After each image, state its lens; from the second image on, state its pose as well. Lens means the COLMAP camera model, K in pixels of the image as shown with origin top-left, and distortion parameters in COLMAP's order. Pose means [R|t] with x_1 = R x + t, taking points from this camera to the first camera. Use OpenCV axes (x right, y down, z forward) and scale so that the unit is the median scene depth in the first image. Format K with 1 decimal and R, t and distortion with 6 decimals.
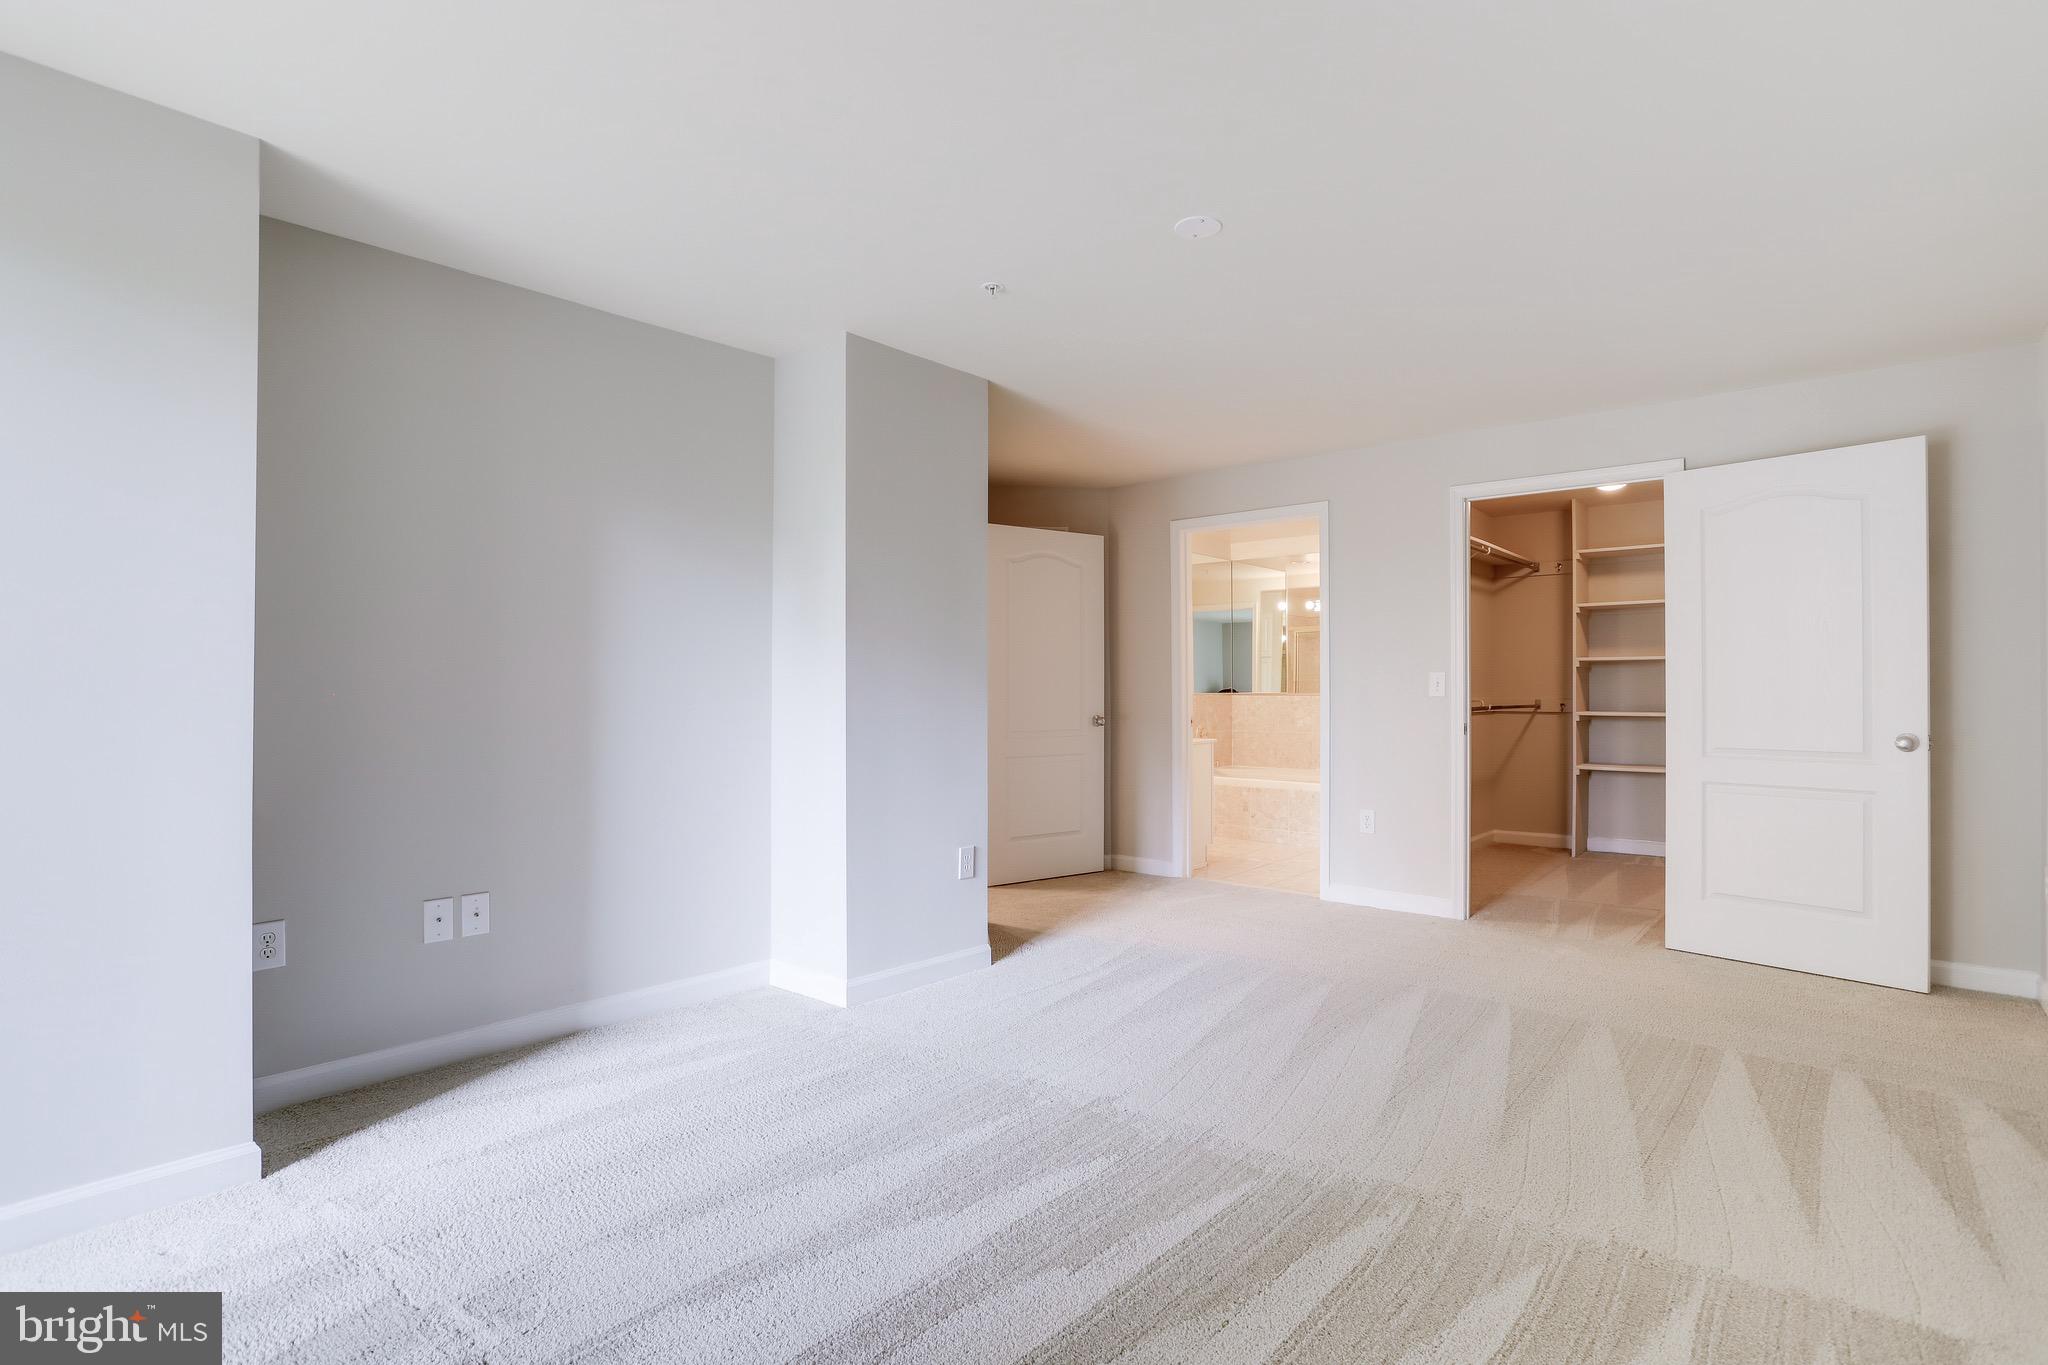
lens RADIAL K [[1039.6, 0, 1020.9], [0, 1039.6, 673.7], [0, 0, 1]] dist [-0.014994, 0.003694]
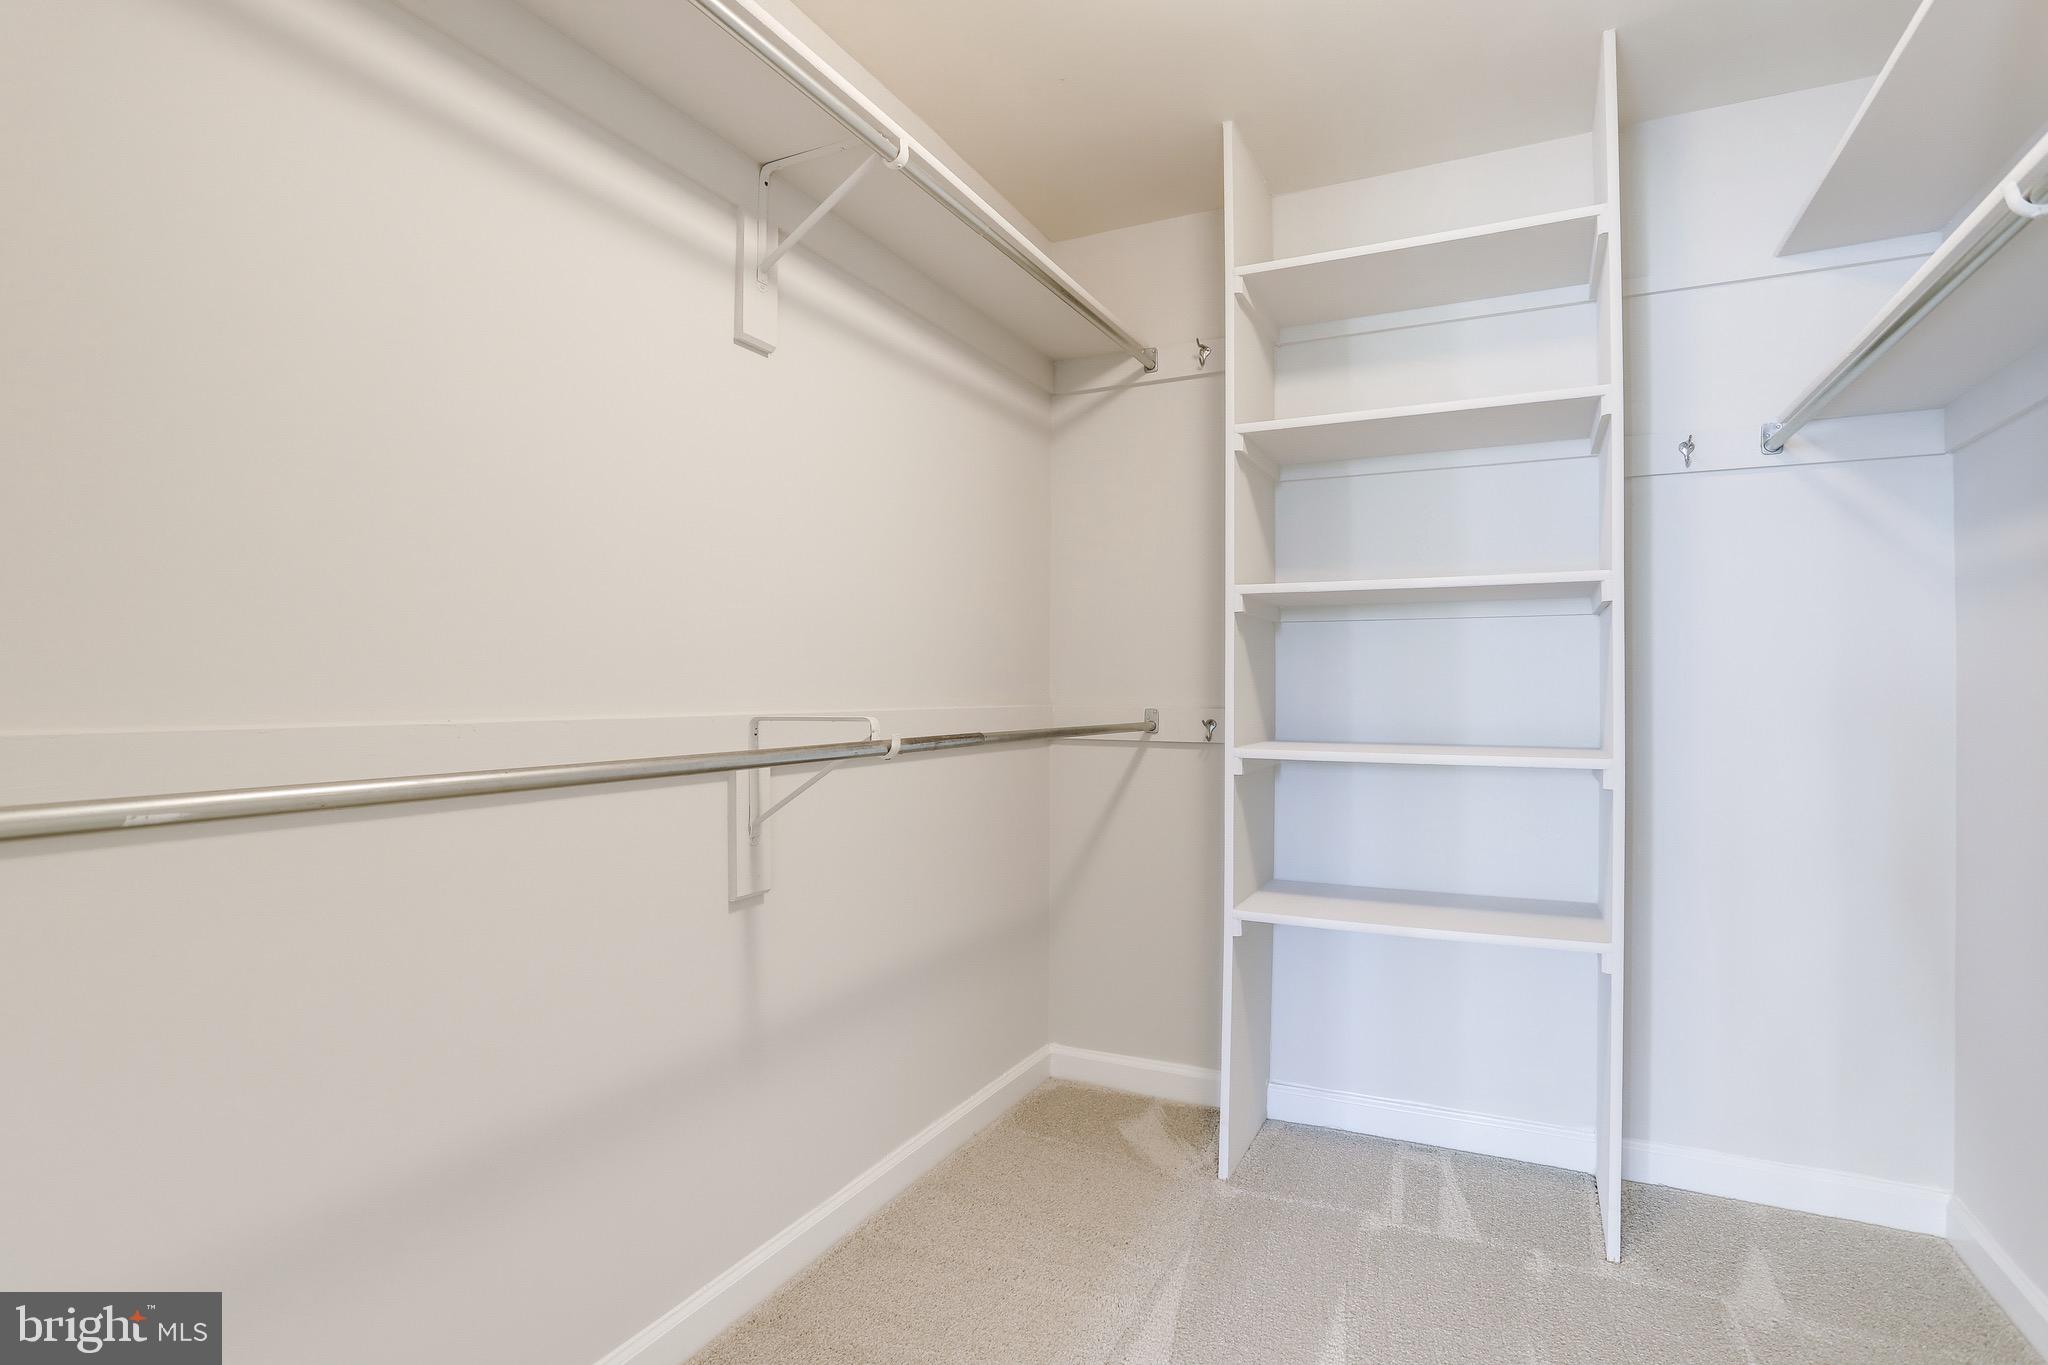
lens RADIAL K [[1039.6, 0, 1022.2], [0, 1039.6, 685.7], [0, 0, 1]] dist [-0.014994, 0.003694]
pose [[0.968897, -0.002836, 0.247447, 0.365789], [-0.000301, 0.999920, 0.012638, 0.011955], [-0.247463, -0.012319, 0.968819, 0.654705]]
